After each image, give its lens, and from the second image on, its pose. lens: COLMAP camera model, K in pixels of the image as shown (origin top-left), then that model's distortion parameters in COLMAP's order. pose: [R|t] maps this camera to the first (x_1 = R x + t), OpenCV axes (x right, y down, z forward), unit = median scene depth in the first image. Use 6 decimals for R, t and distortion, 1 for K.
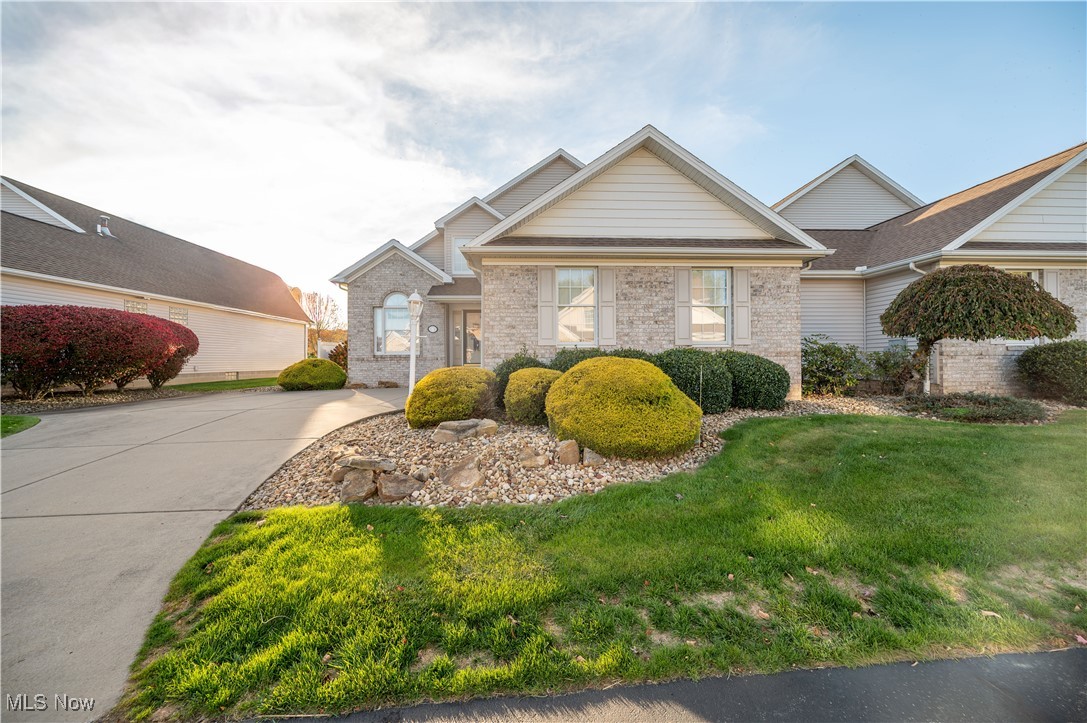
lens RADIAL K [[433.5, 0, 542.9], [0, 433.5, 359.7], [0, 0, 1]] dist [-0.000401, -0.001130]
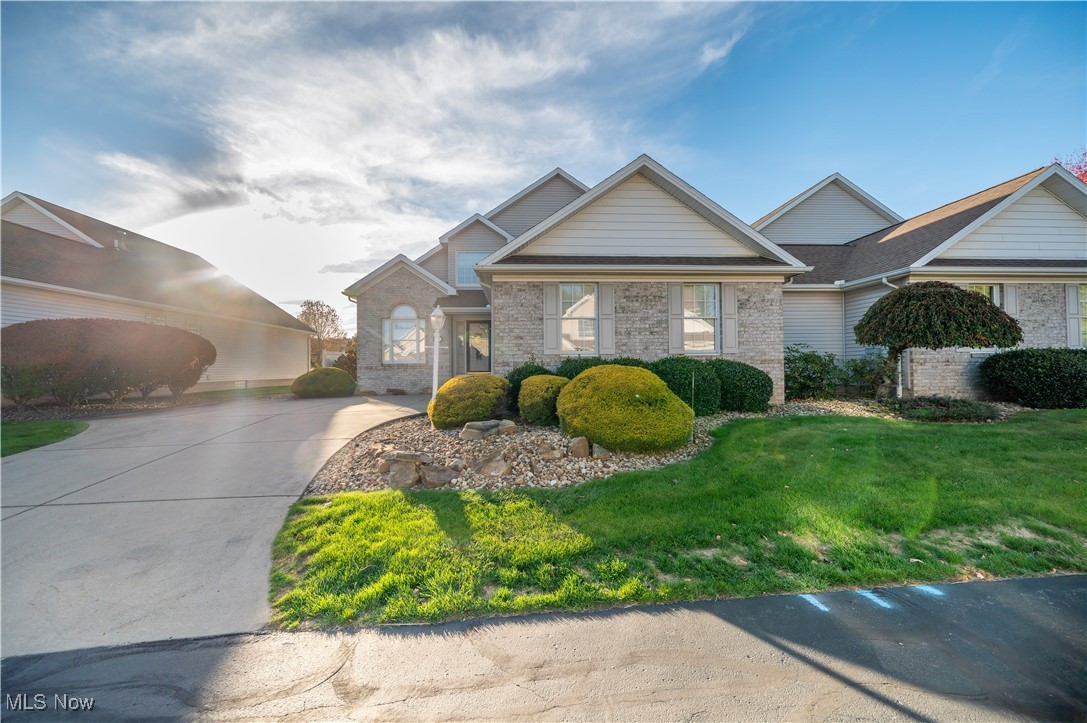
lens RADIAL K [[433.5, 0, 538.7], [0, 433.5, 362.4], [0, 0, 1]] dist [-0.000401, -0.001130]
pose [[0.999953, -0.003296, 0.009155, -0.038771], [0.003410, 0.999917, -0.012453, 0.000286], [-0.009114, 0.012483, 0.999881, -0.102702]]
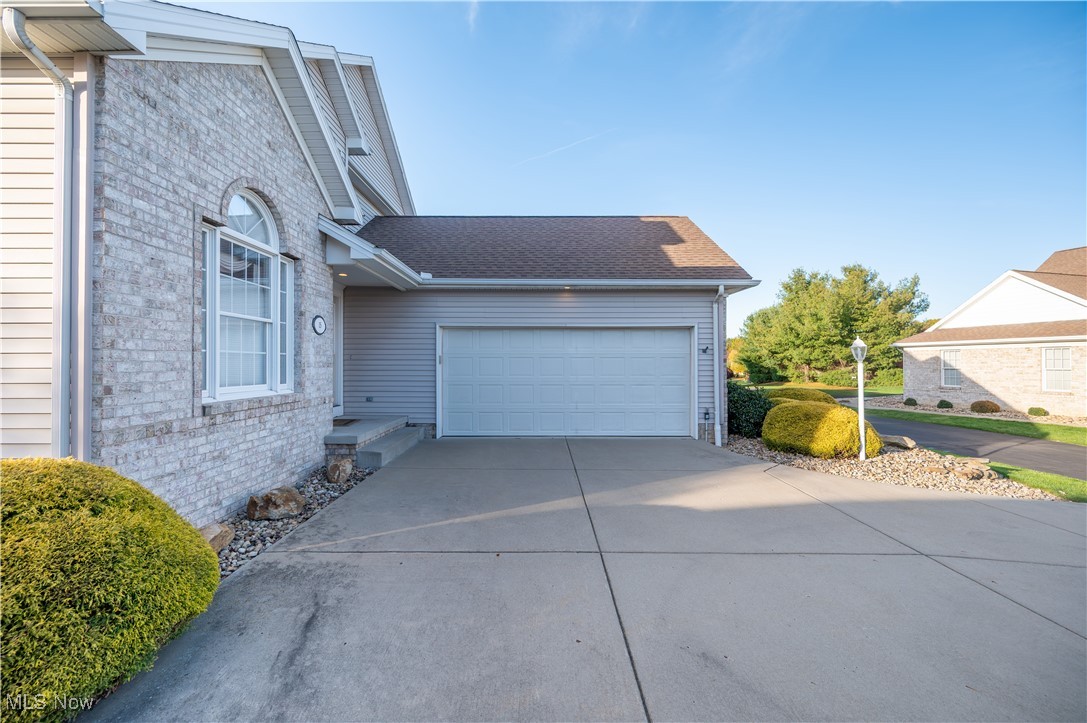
lens RADIAL K [[433.5, 0, 540.5], [0, 433.5, 369.3], [0, 0, 1]] dist [-0.000401, -0.001130]
pose [[0.032360, -0.007754, 0.999446, -1.241879], [-0.002250, 0.999967, 0.007831, -0.067673], [-0.999474, -0.002502, 0.032341, 1.535961]]
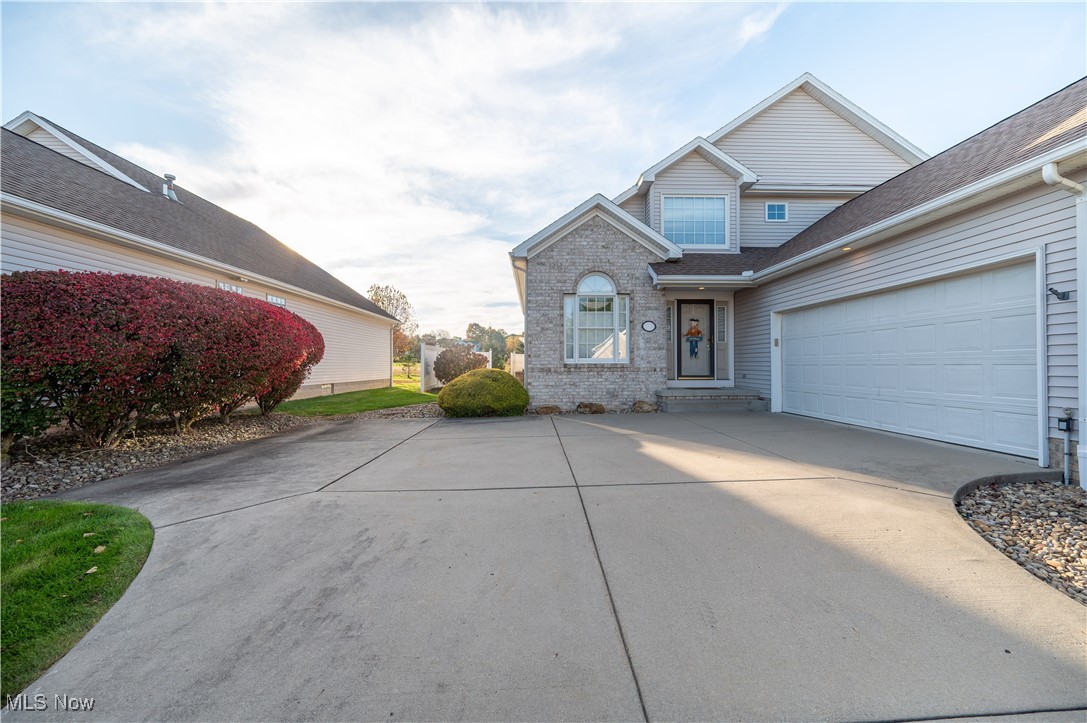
lens RADIAL K [[433.5, 0, 549.4], [0, 433.5, 388.6], [0, 0, 1]] dist [-0.000401, -0.001130]
pose [[0.999952, 0.002275, -0.009560, -0.790879], [-0.001750, 0.998509, 0.054557, -0.017685], [0.009670, -0.054537, 0.998465, 0.586167]]
